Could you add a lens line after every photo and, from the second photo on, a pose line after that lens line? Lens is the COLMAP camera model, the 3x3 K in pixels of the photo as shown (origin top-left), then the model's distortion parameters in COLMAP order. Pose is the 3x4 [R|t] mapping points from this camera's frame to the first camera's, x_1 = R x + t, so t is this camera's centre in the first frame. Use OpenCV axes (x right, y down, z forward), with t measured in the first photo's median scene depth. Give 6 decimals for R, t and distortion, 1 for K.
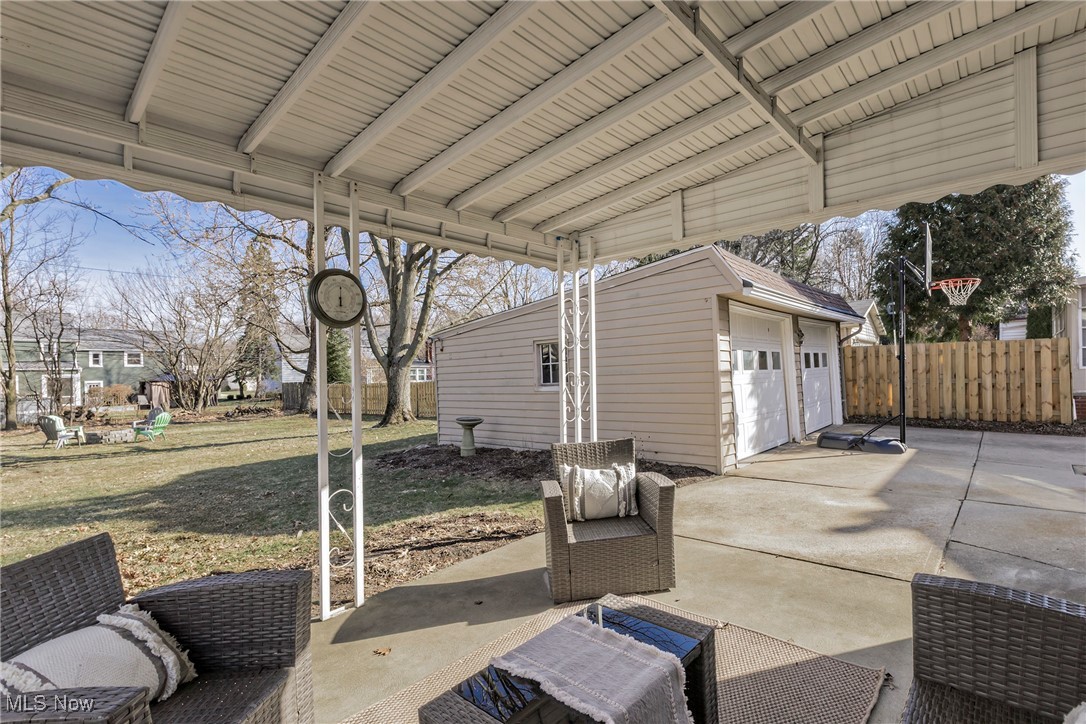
lens RADIAL K [[480.9, 0, 543.4], [0, 480.9, 371.2], [0, 0, 1]] dist [0.000210, 0.000208]
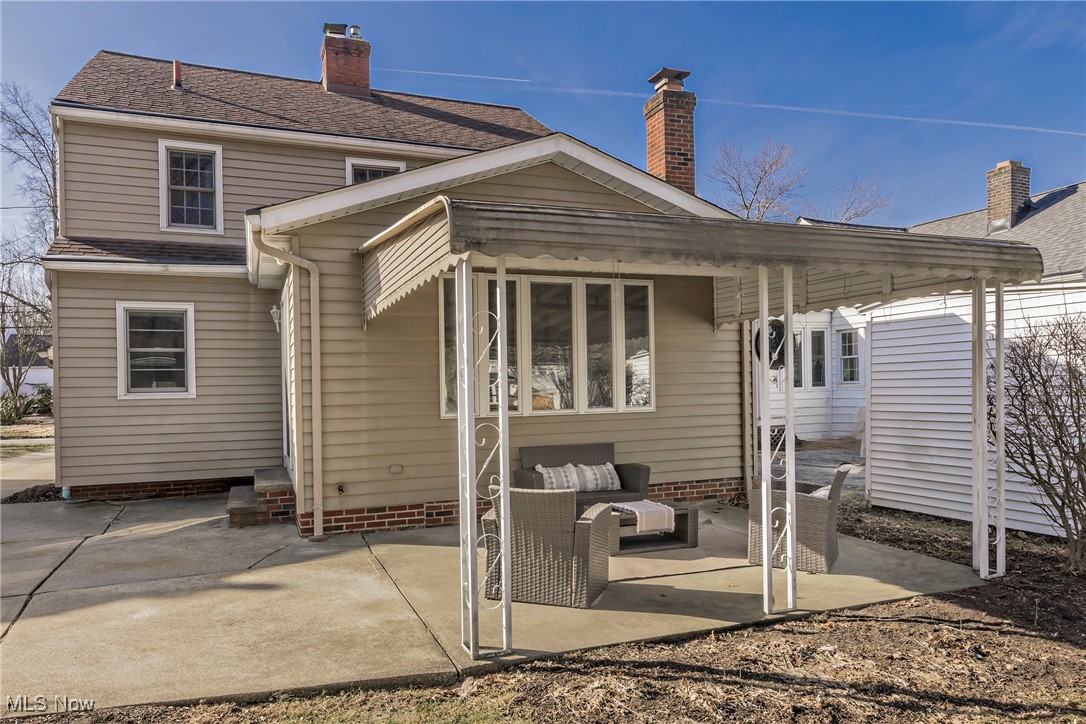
lens RADIAL K [[710.8, 0, 541.3], [0, 710.8, 384.1], [0, 0, 1]] dist [0.006020, 0.002850]
pose [[-0.909054, 0.036955, 0.415037, -0.202440], [0.034297, 0.999316, -0.013859, -0.016003], [-0.415265, 0.001636, -0.909699, 0.903668]]
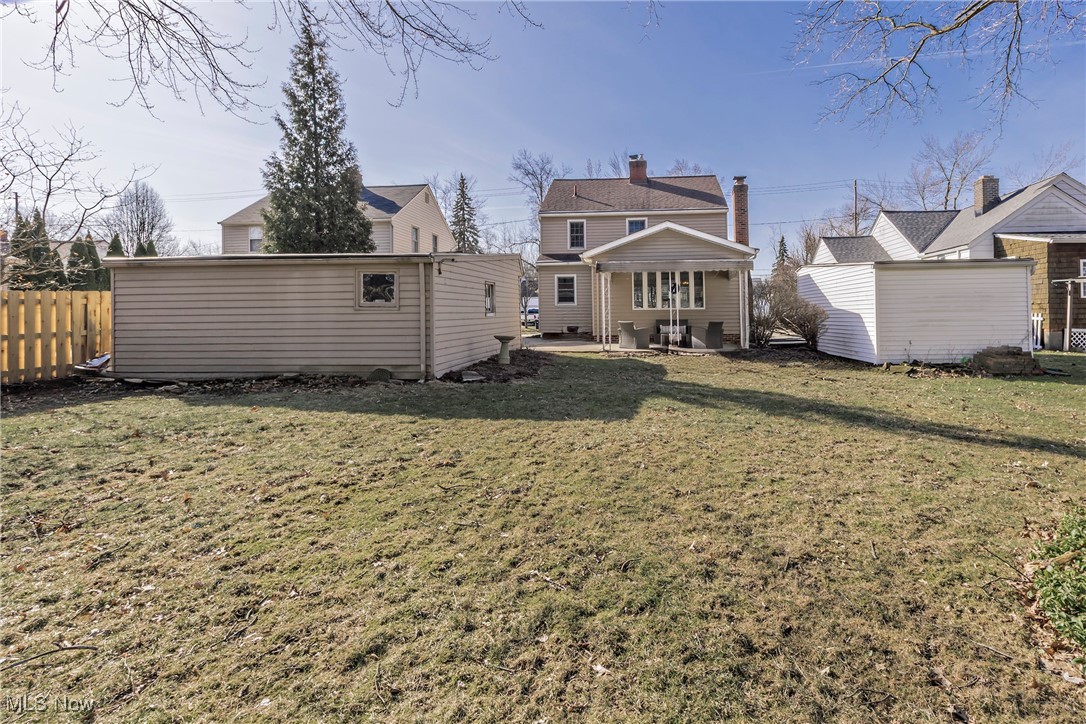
lens RADIAL K [[480.9, 0, 543.4], [0, 480.9, 371.2], [0, 0, 1]] dist [0.000210, 0.000208]
pose [[-0.522085, -0.081869, 0.848955, -1.127721], [0.009337, 0.994774, 0.101673, 0.048044], [-0.852843, 0.061009, -0.518592, 1.451557]]
